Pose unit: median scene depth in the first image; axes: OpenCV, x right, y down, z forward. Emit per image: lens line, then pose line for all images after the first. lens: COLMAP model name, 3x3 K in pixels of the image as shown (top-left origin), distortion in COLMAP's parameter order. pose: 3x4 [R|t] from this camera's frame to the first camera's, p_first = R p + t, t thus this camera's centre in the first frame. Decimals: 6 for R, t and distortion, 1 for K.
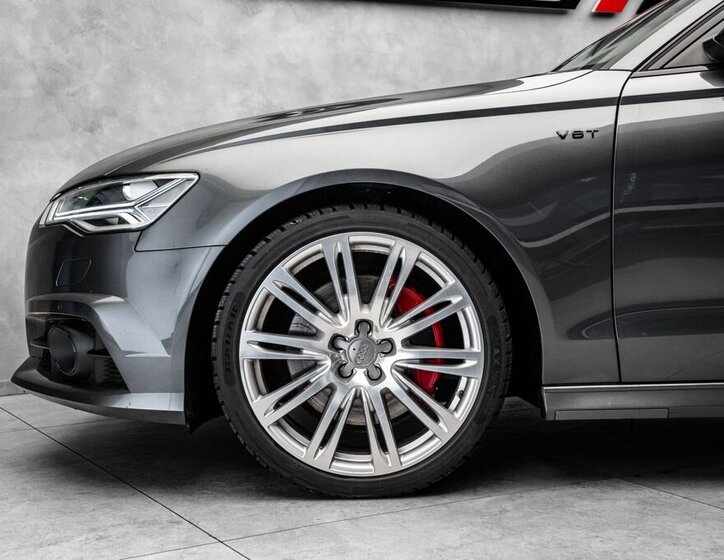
lens RADIAL K [[1148.9, 0, 364.2], [0, 1148.9, 279.7], [0, 0, 1]] dist [0.241640, 0.000000]
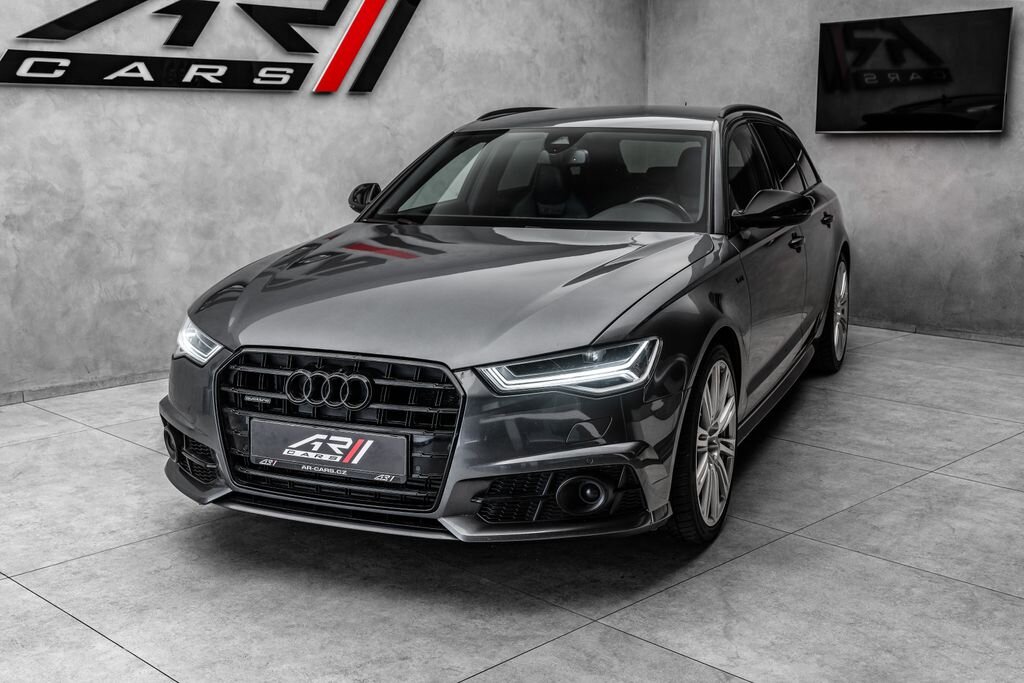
lens RADIAL K [[1157.3, 0, 505.6], [0, 1157.3, 340.2], [0, 0, 1]] dist [0.071194, 0.000000]
pose [[0.958100, -0.034922, 0.284296, 0.037692], [0.001251, 0.993041, 0.117766, -0.142026], [-0.286430, -0.112476, 0.951476, -0.341239]]
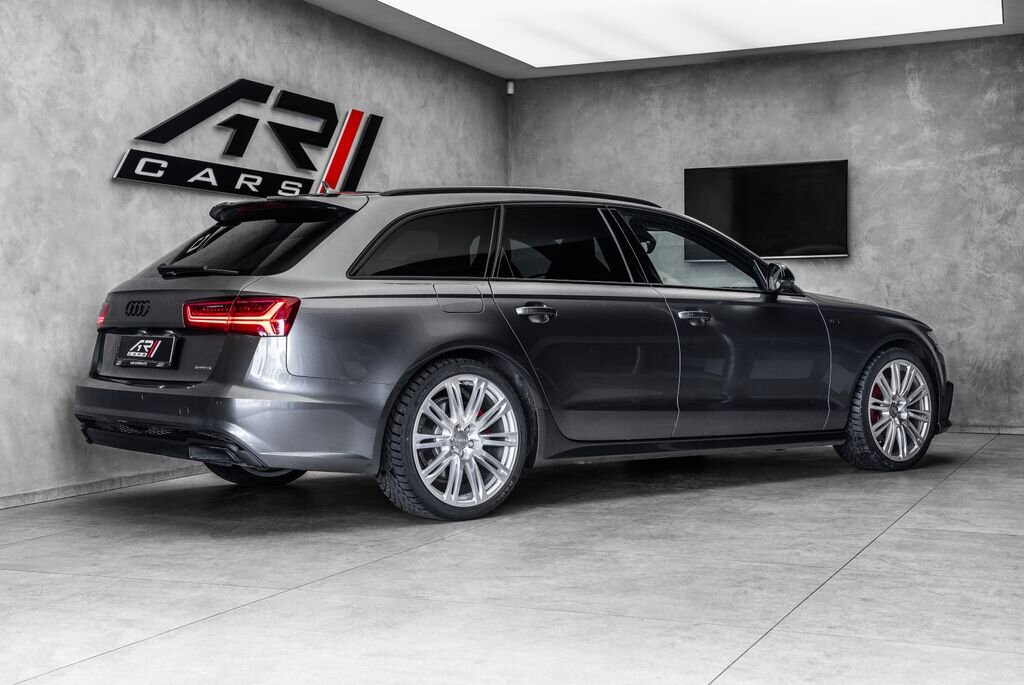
lens RADIAL K [[1346.4, 0, 517.2], [0, 1346.4, 348.4], [0, 0, 1]] dist [0.043729, 0.000000]
pose [[0.789204, 0.001814, 0.614129, -0.719207], [0.028209, 0.998833, -0.039202, 0.000369], [-0.613483, 0.048262, 0.788232, -0.436398]]
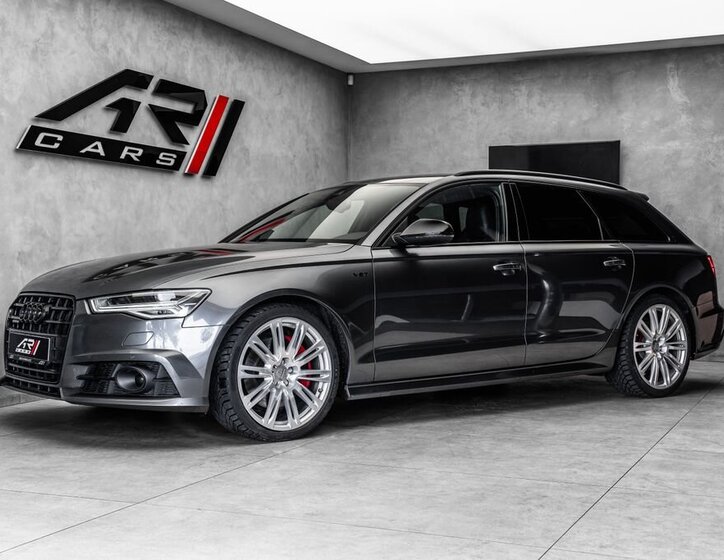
lens RADIAL K [[1043.1, 0, 360.7], [0, 1043.1, 276.9], [0, 0, 1]] dist [0.022756, 0.000000]
pose [[0.790376, 0.014468, 0.612451, -0.643989], [0.017673, 0.998767, -0.046400, -0.013896], [-0.612367, 0.047497, 0.789146, -0.376897]]
